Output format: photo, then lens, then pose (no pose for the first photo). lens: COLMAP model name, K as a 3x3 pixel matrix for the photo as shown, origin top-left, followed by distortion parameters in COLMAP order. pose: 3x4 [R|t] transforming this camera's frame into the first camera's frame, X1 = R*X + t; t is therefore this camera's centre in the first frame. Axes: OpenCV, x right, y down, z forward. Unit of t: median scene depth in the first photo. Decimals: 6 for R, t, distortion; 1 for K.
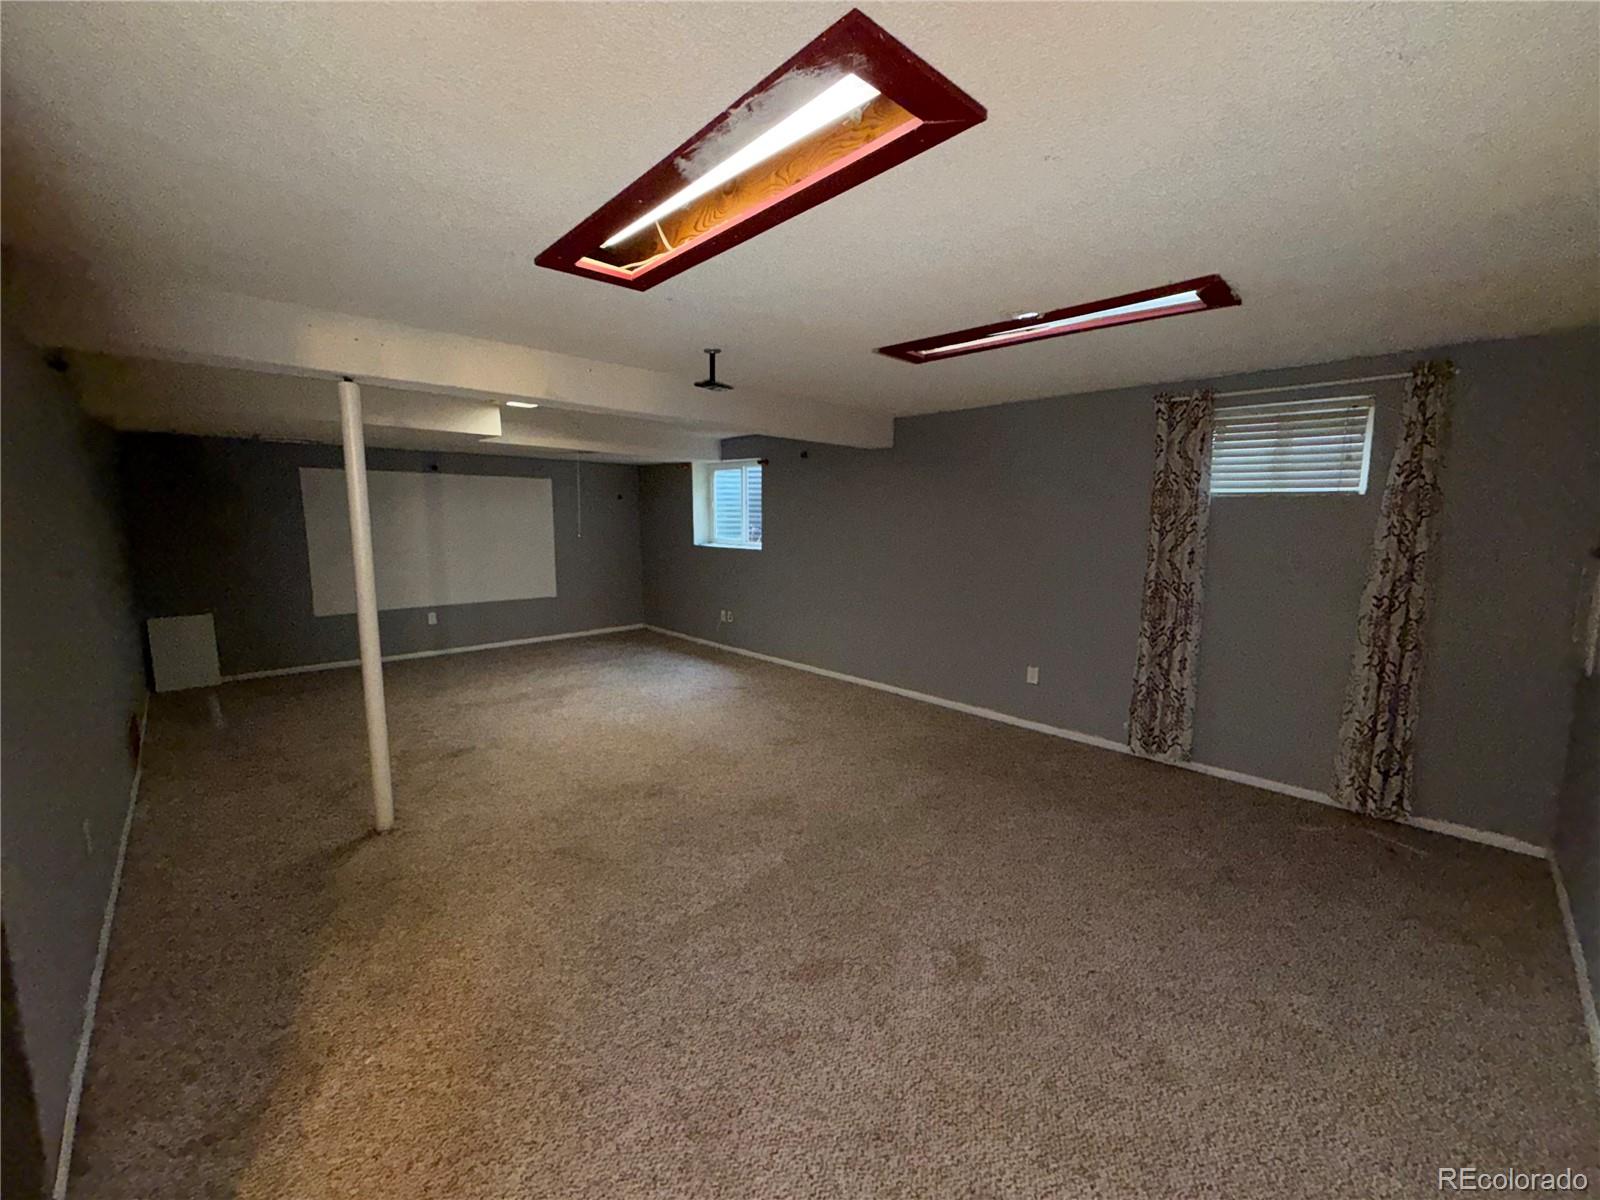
lens RADIAL K [[636.8, 0, 795.6], [0, 636.8, 598.0], [0, 0, 1]] dist [0.001037, 0.001268]
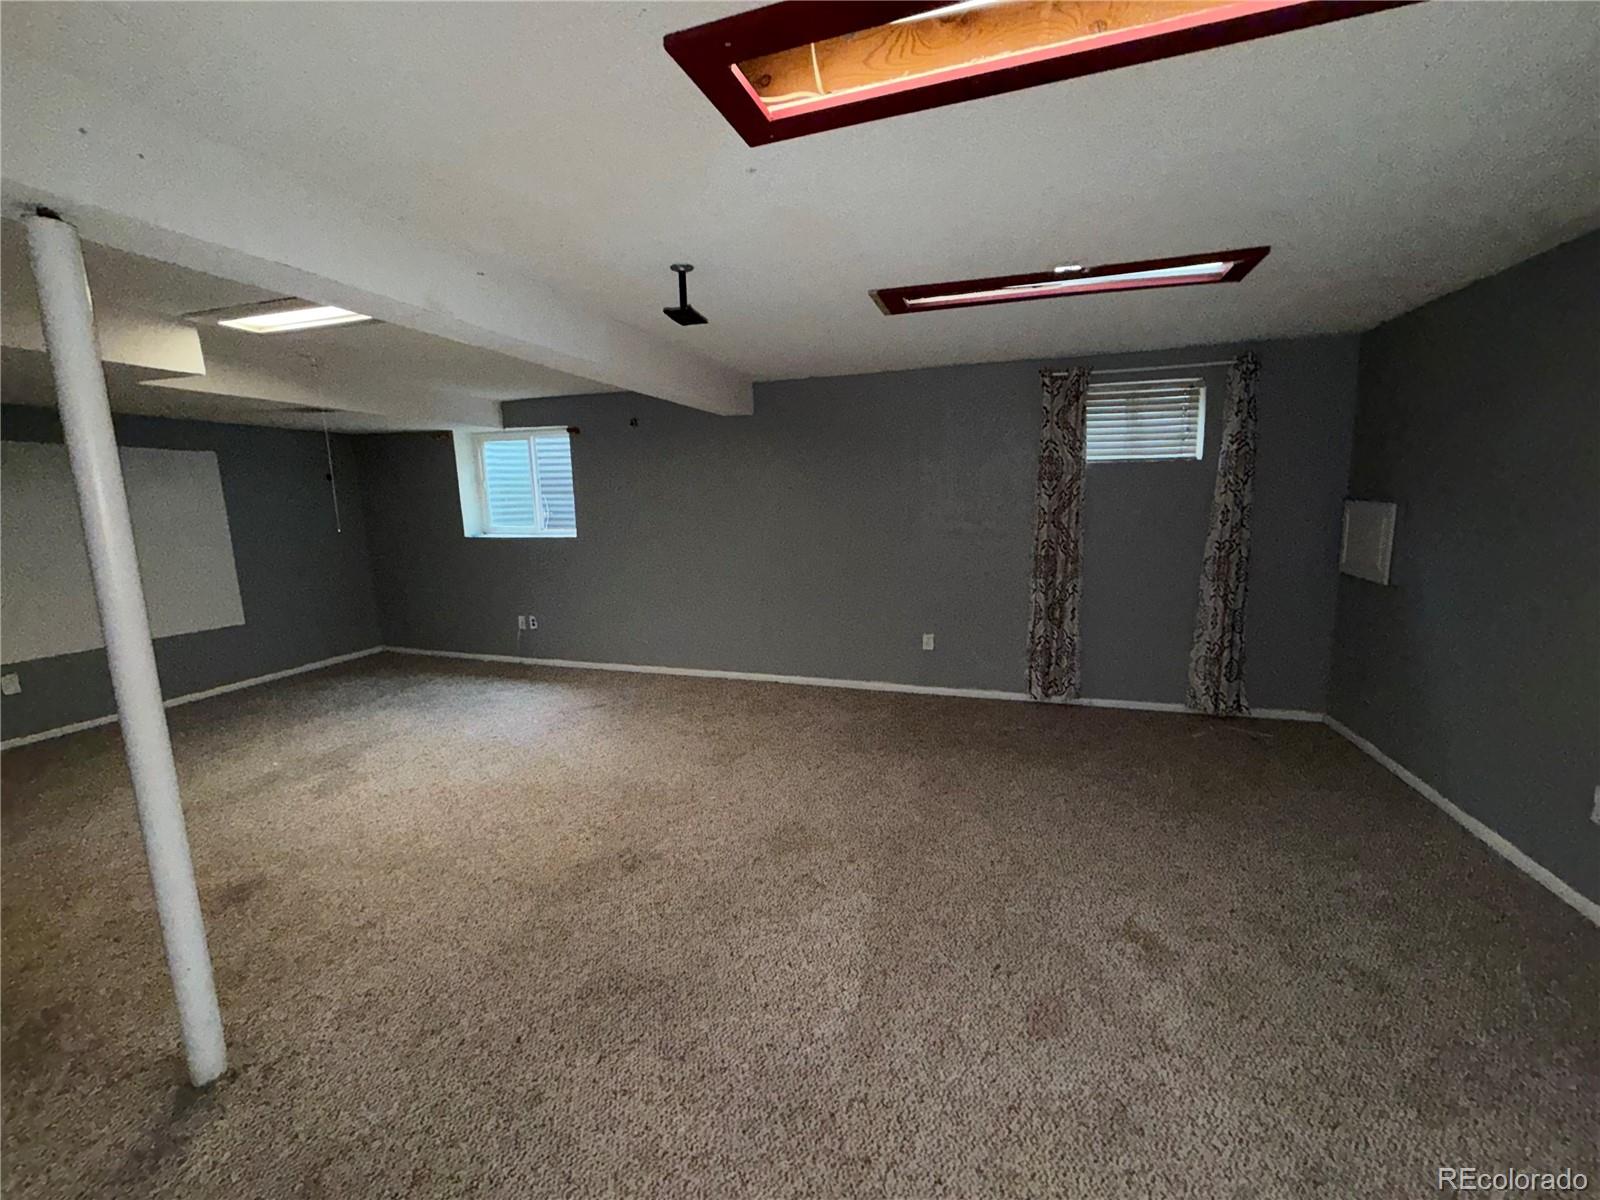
lens RADIAL K [[636.8, 0, 802.4], [0, 636.8, 598.7], [0, 0, 1]] dist [0.001037, 0.001268]
pose [[0.881115, -0.103268, 0.461488, -0.341198], [0.089557, 0.994645, 0.051583, -0.023685], [-0.464344, -0.004121, 0.885645, 0.234445]]
